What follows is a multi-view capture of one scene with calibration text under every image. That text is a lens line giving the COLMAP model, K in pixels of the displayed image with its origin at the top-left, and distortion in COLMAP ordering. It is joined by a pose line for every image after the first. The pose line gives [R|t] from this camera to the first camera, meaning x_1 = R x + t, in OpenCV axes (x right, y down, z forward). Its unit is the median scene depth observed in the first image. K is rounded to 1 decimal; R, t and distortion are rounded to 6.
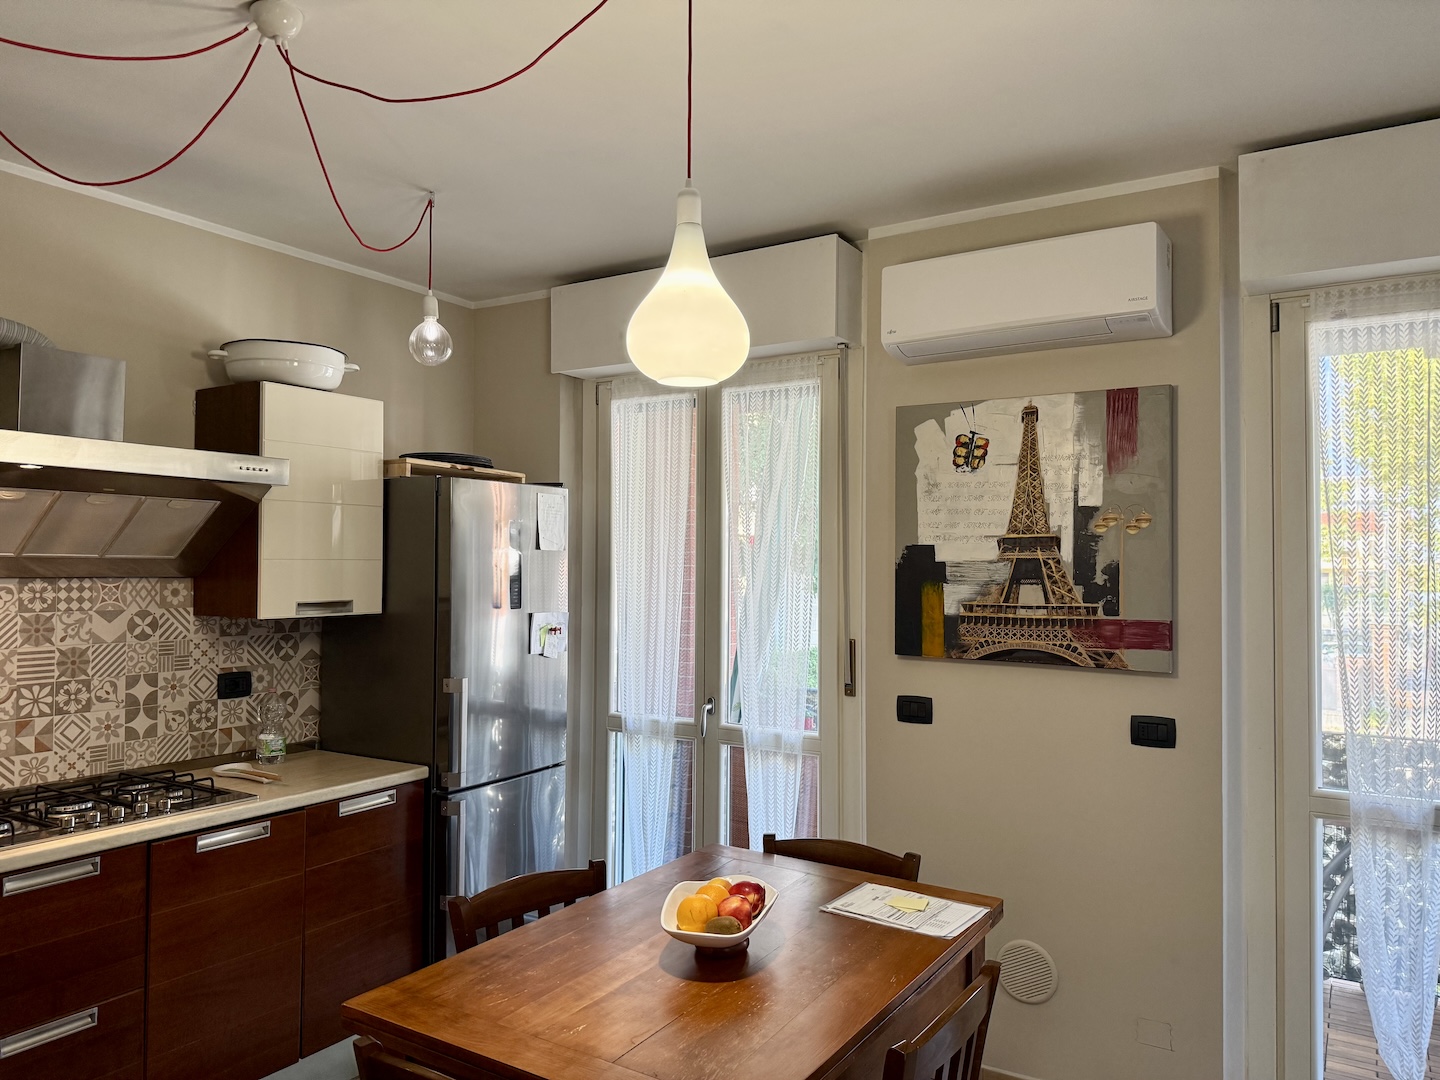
lens RADIAL K [[994.4, 0, 708.8], [0, 994.4, 543.3], [0, 0, 1]] dist [0.052673, -0.069203]
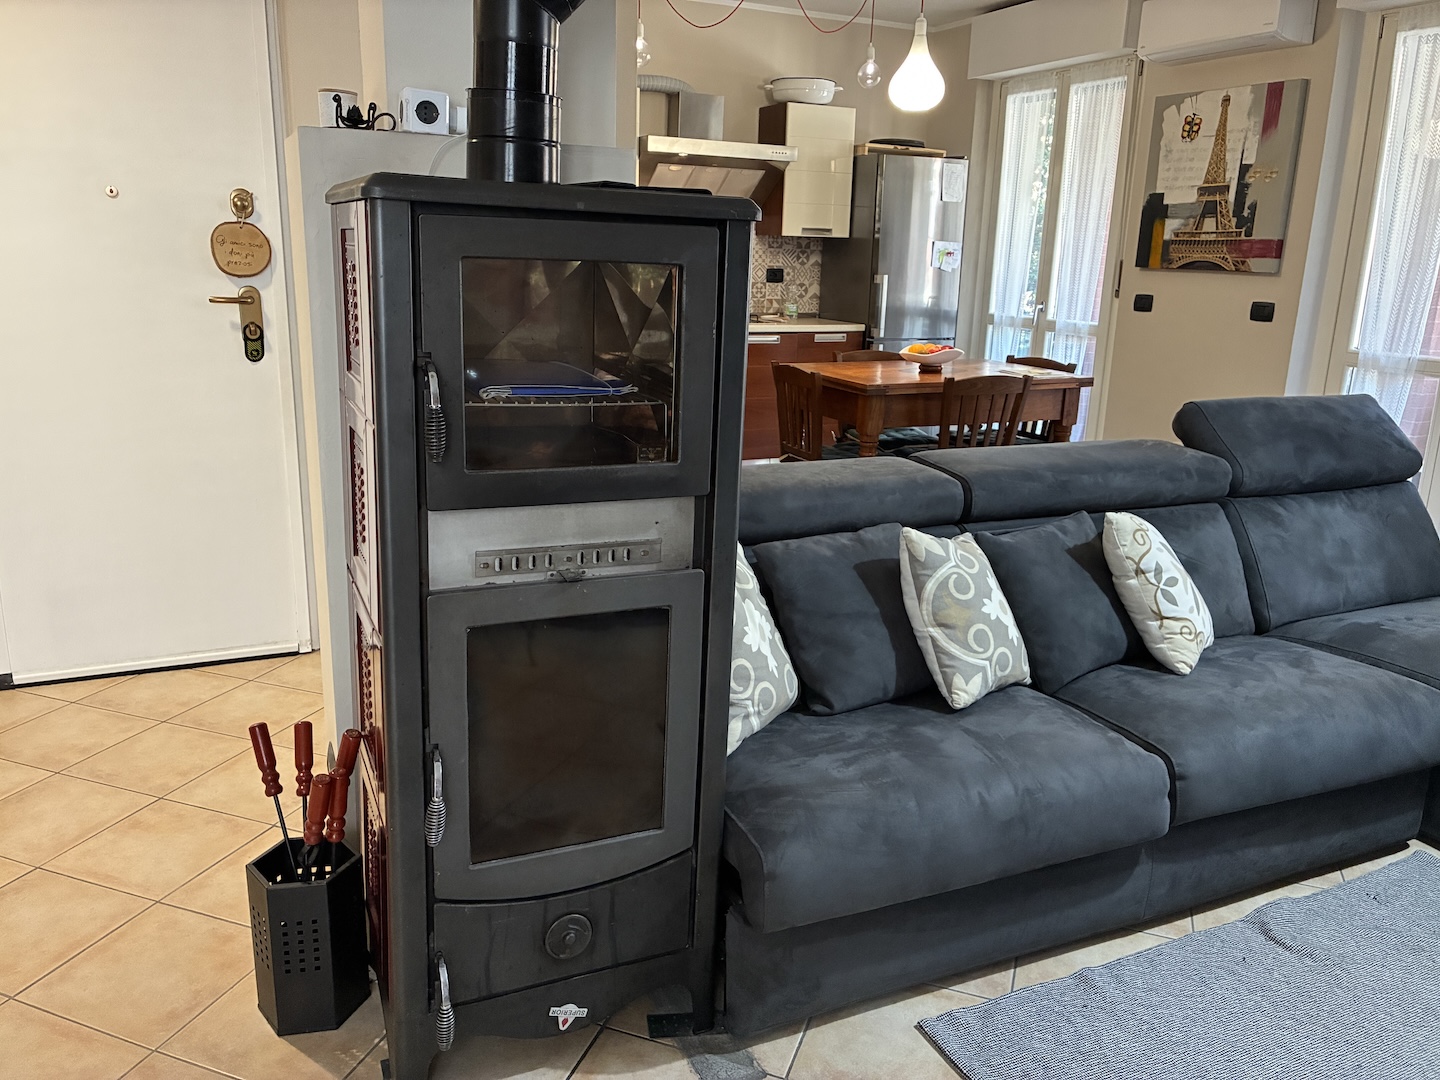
lens RADIAL K [[1075.5, 0, 724.0], [0, 1075.5, 524.2], [0, 0, 1]] dist [0.049718, -0.061515]
pose [[0.843105, 0.152973, -0.515531, 0.616106], [-0.011498, 0.963594, 0.267122, 0.057258], [0.537625, -0.219285, 0.814170, -0.877717]]
